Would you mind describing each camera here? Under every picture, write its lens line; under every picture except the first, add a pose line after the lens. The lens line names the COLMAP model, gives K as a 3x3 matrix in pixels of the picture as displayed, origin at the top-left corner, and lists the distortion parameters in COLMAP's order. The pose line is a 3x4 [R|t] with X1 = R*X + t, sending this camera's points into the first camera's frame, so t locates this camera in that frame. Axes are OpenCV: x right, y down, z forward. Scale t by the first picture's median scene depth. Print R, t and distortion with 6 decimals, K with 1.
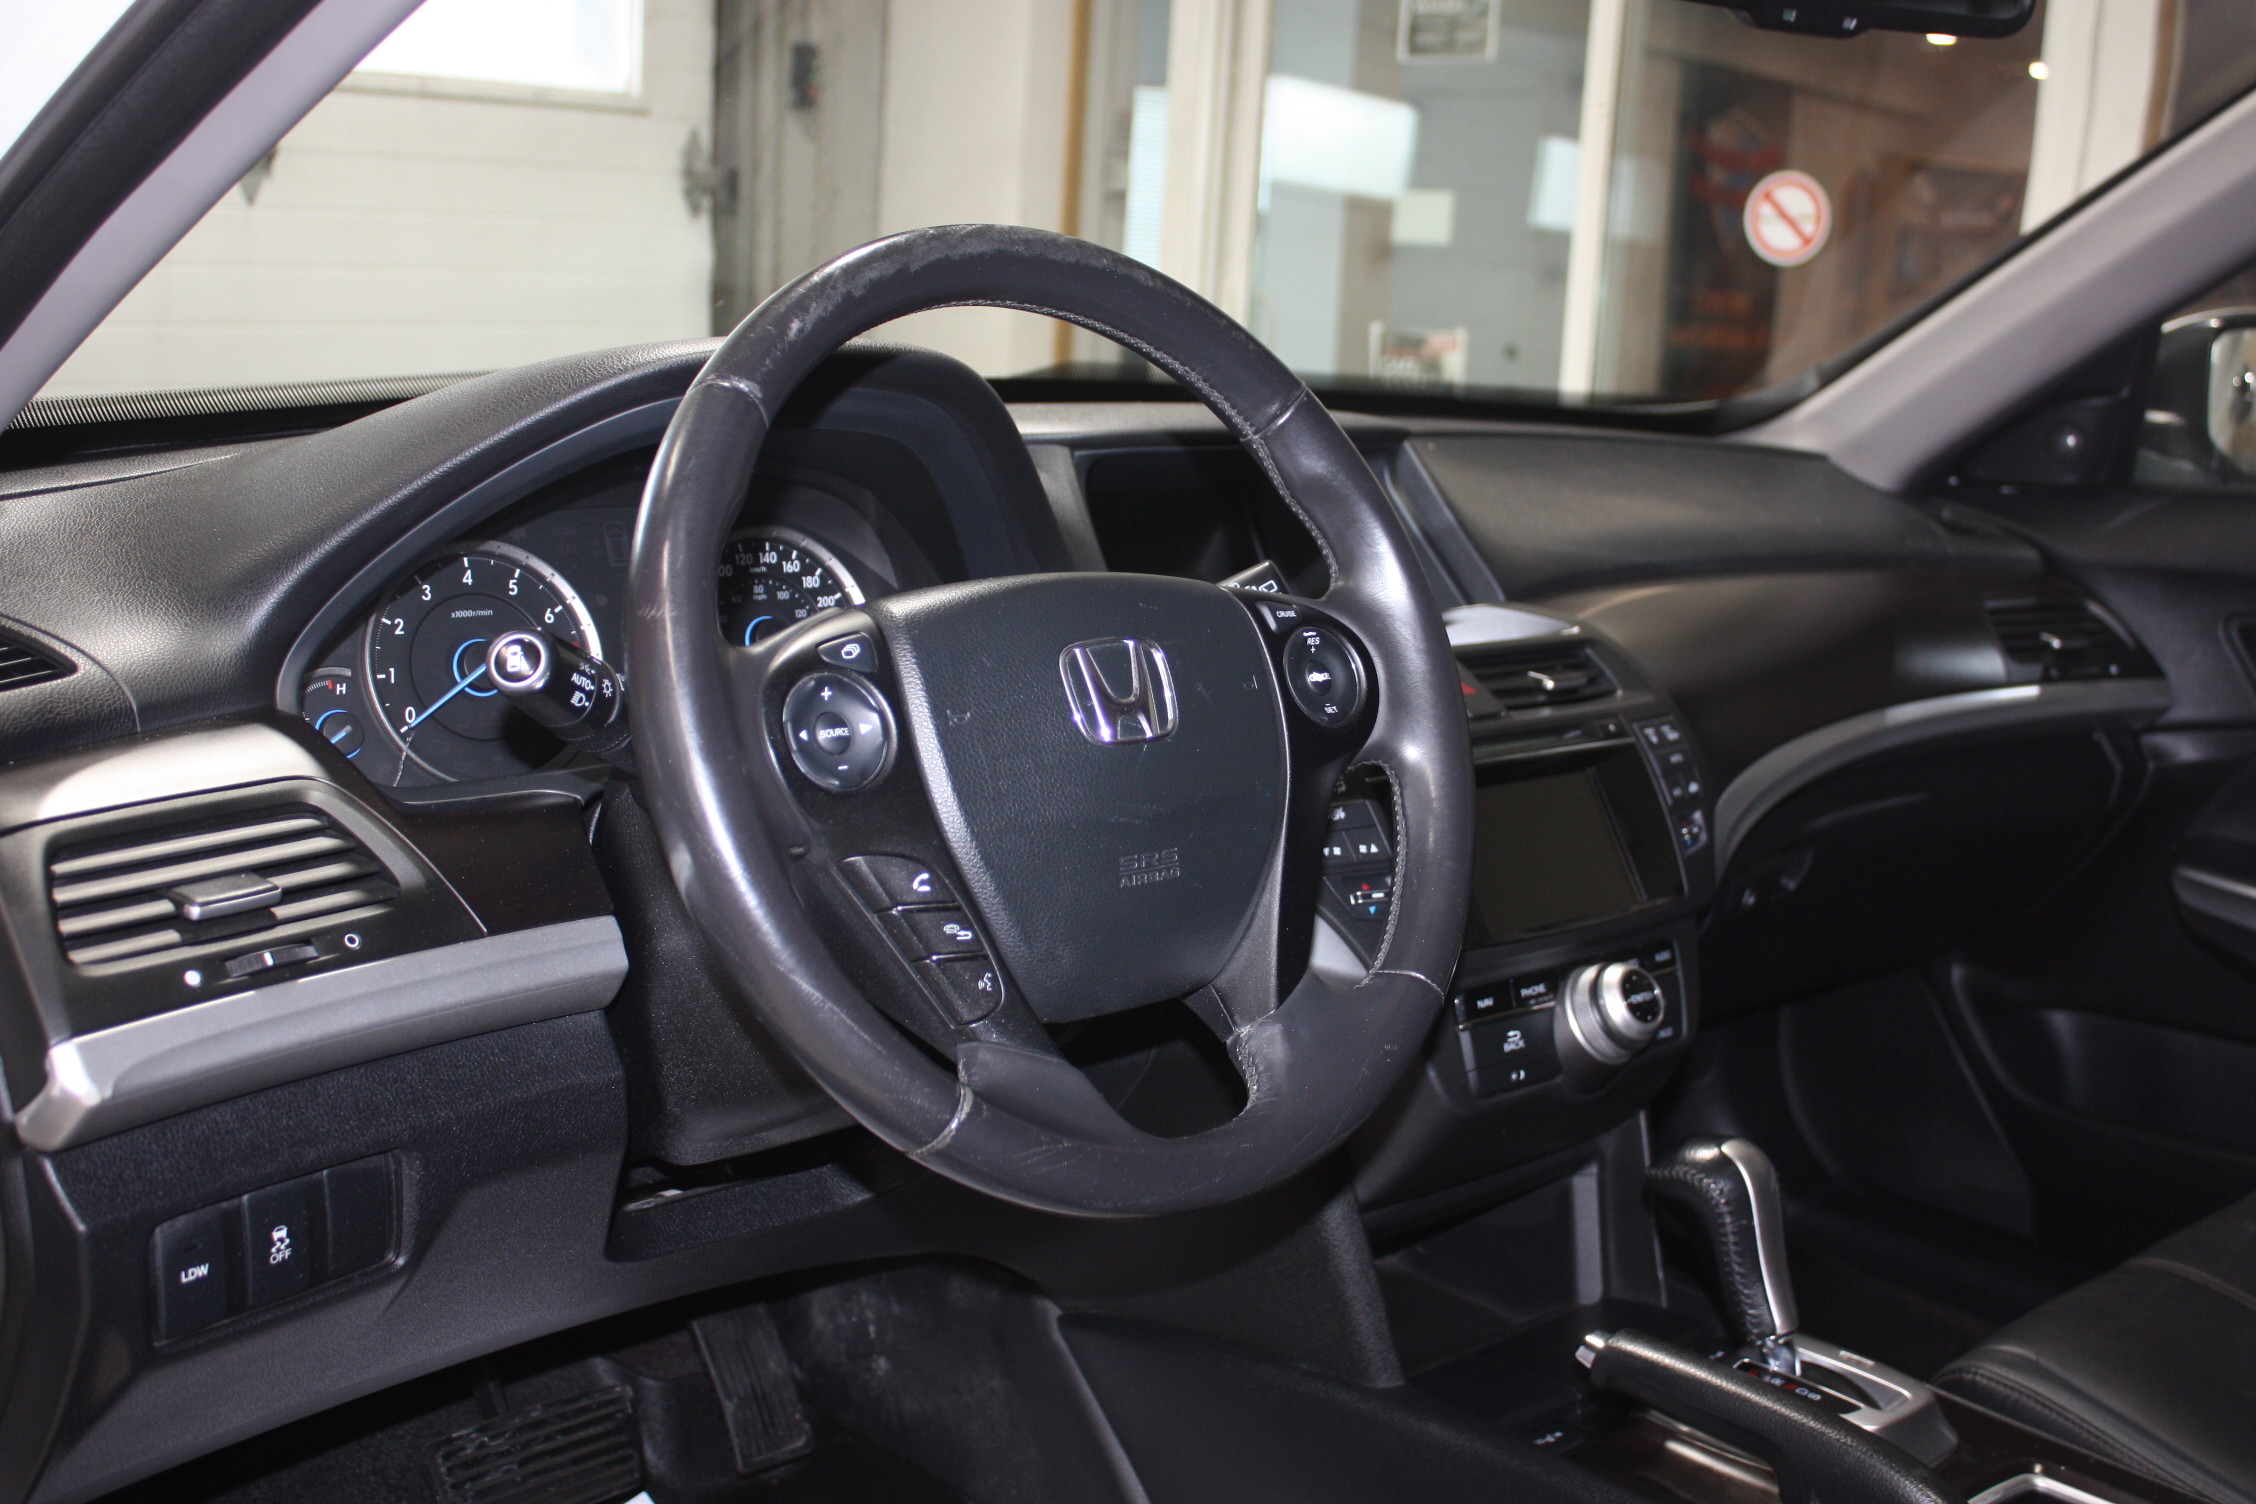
lens RADIAL K [[2546.4, 0, 1128.0], [0, 2546.4, 752.0], [0, 0, 1]] dist [0.011843, 0.007586]
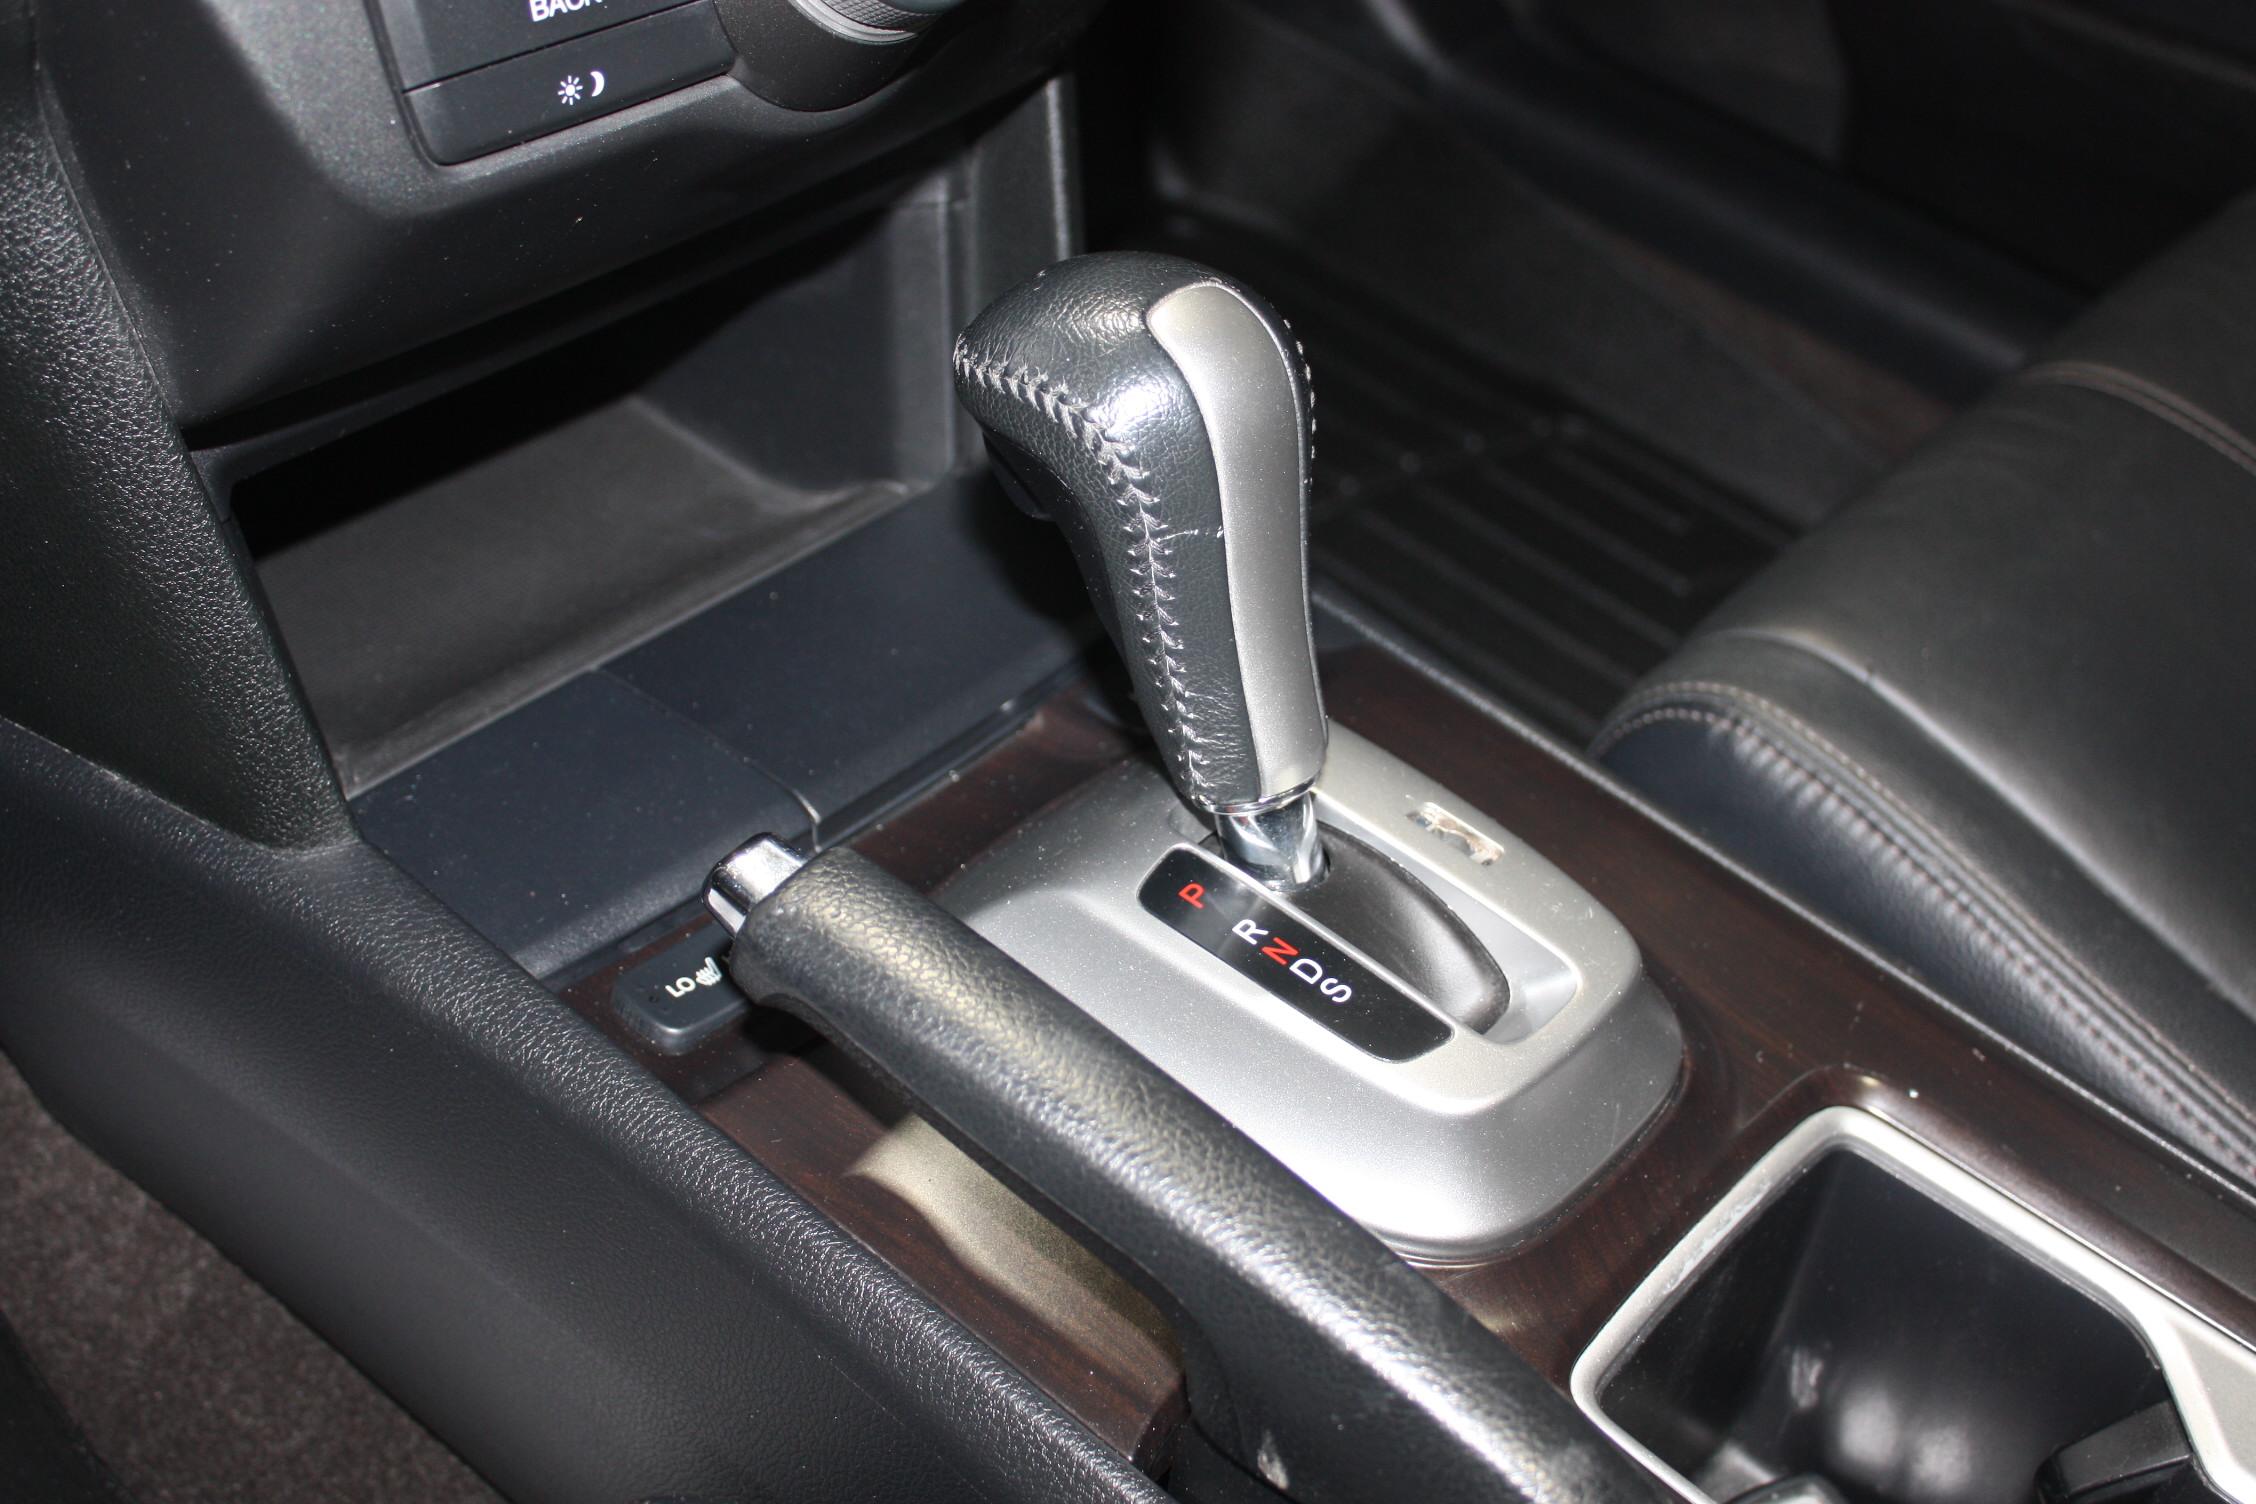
lens RADIAL K [[2782.3, 0, 1128.0], [0, 2782.3, 752.0], [0, 0, 1]] dist [-0.020118, -0.016696]
pose [[0.992292, -0.014185, 0.123103, 0.161132], [-0.044867, 0.884896, 0.463623, 0.027355], [-0.115510, -0.465573, 0.877439, 0.563716]]
